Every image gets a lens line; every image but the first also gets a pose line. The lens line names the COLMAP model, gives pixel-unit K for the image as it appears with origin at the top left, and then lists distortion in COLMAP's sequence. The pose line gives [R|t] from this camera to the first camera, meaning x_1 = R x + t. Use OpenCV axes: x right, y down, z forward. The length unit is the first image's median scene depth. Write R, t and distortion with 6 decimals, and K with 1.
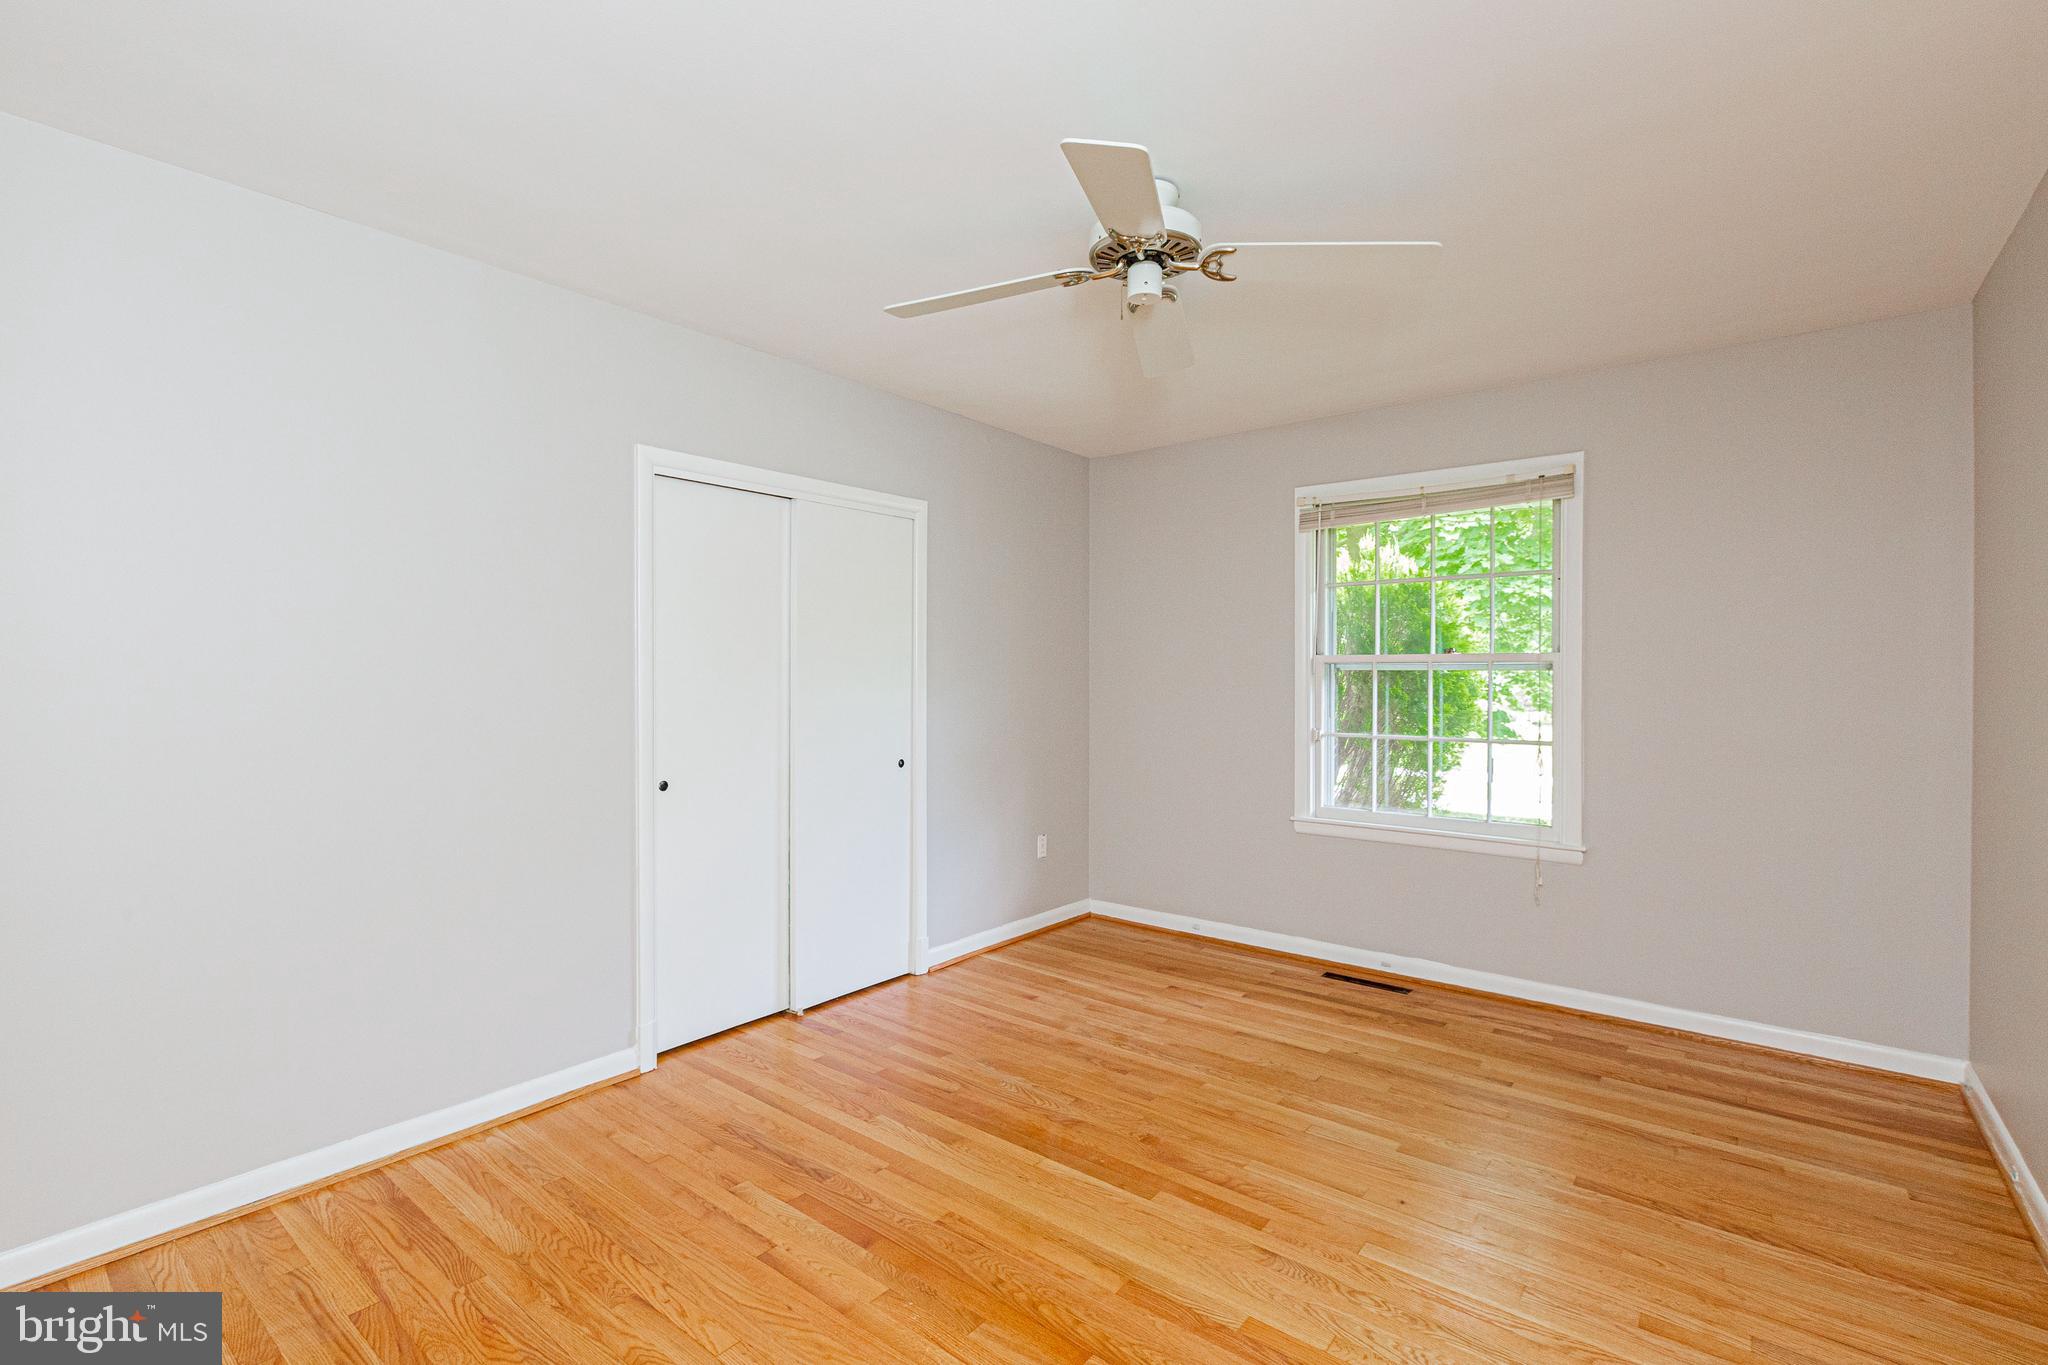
lens RADIAL K [[915.1, 0, 1011.9], [0, 915.1, 679.5], [0, 0, 1]] dist [-0.000780, -0.000311]
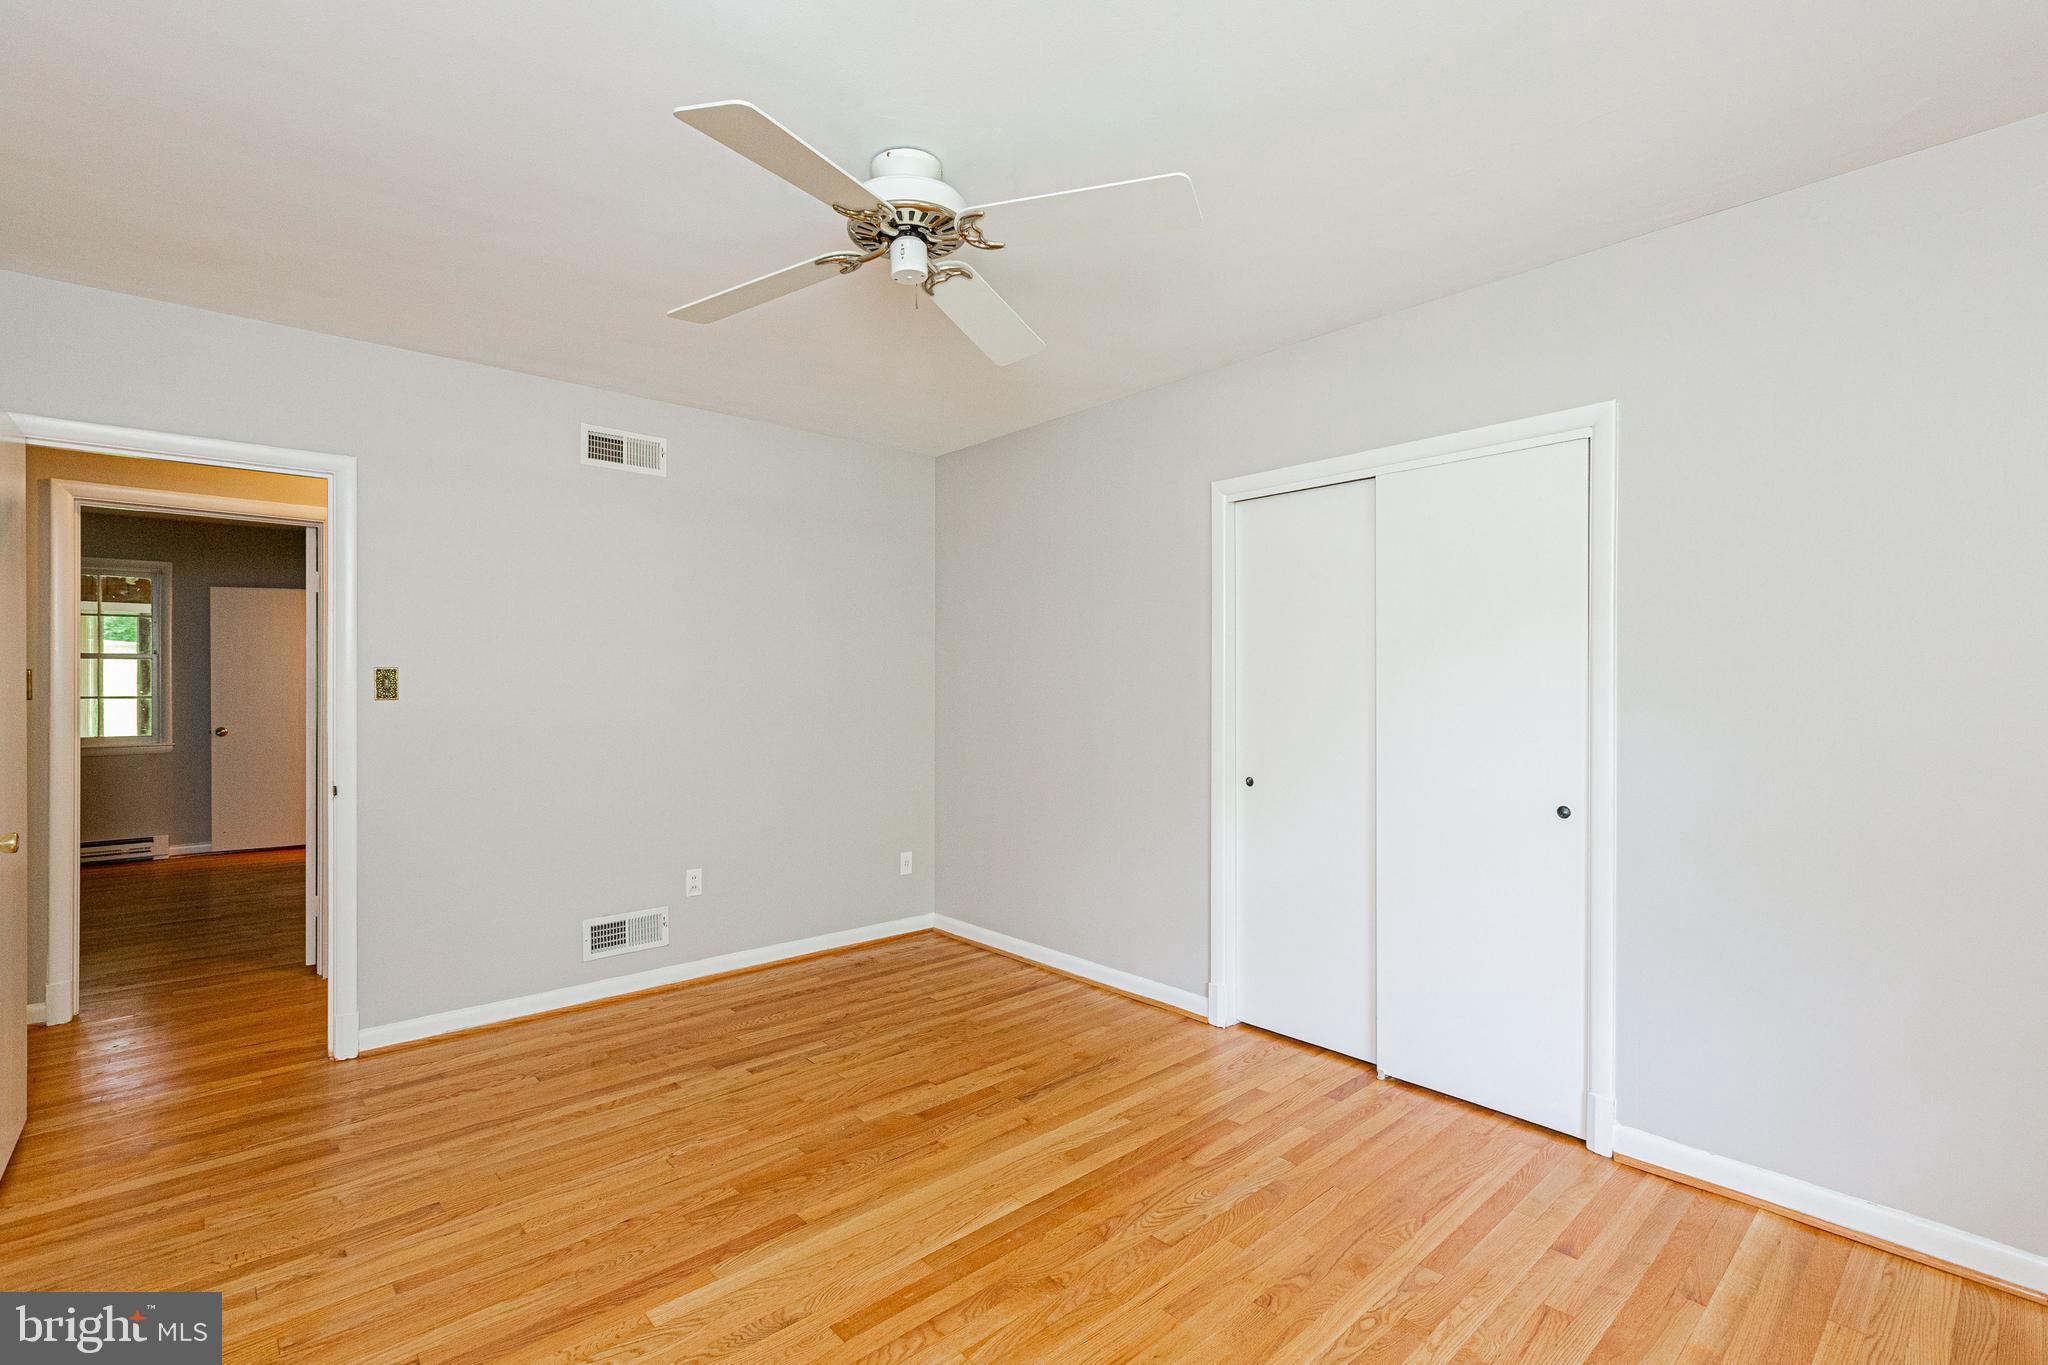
lens RADIAL K [[915.1, 0, 1011.9], [0, 915.1, 679.5], [0, 0, 1]] dist [-0.000780, -0.000311]
pose [[-0.149781, -0.004644, -0.988708, 0.905179], [-0.005597, 0.999977, -0.003849, 0.000305], [0.988703, 0.004957, -0.149804, 1.070706]]
